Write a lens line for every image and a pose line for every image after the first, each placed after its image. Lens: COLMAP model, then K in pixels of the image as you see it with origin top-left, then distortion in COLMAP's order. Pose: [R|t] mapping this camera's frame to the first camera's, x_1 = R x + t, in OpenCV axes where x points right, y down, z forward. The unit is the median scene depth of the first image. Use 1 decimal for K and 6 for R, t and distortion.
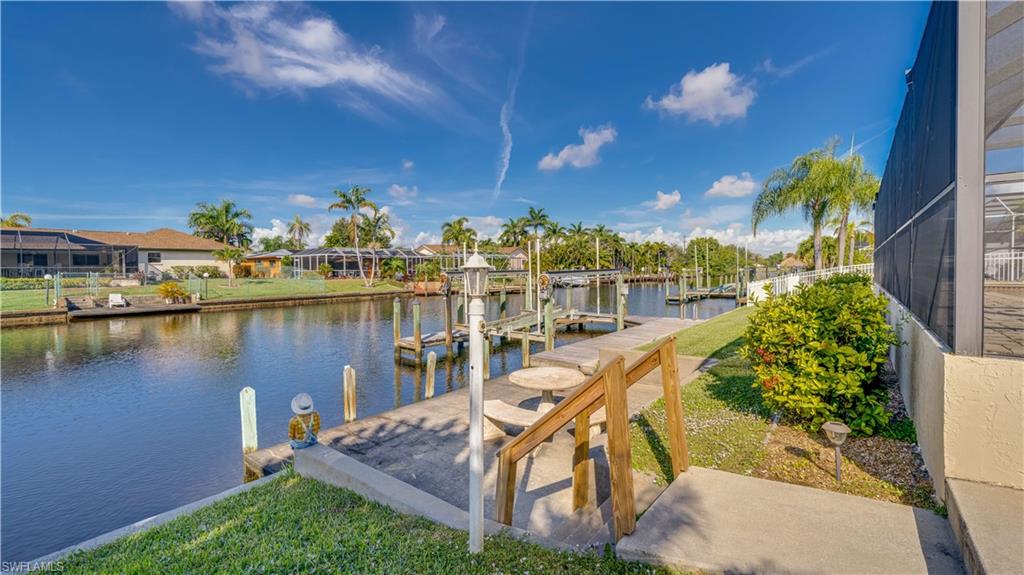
lens RADIAL K [[443.2, 0, 515.0], [0, 443.2, 282.7], [0, 0, 1]] dist [0.002468, 0.000155]
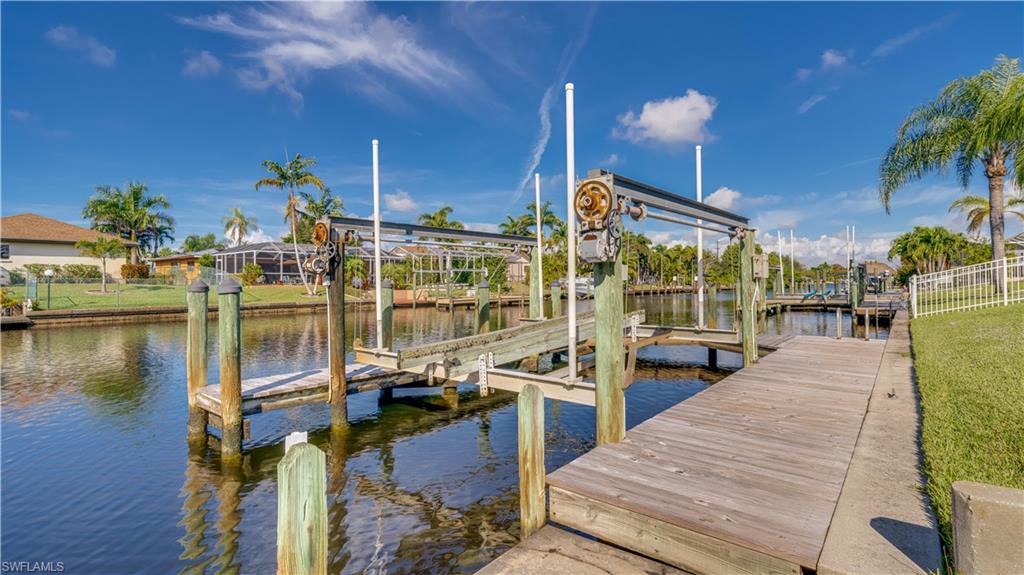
lens RADIAL K [[492.2, 0, 507.9], [0, 492.2, 283.8], [0, 0, 1]] dist [0.002741, 0.000296]
pose [[0.999846, -0.001533, -0.017510, 0.004763], [0.000936, 0.999420, -0.034049, 0.019774], [0.017552, 0.034027, 0.999267, 0.218970]]
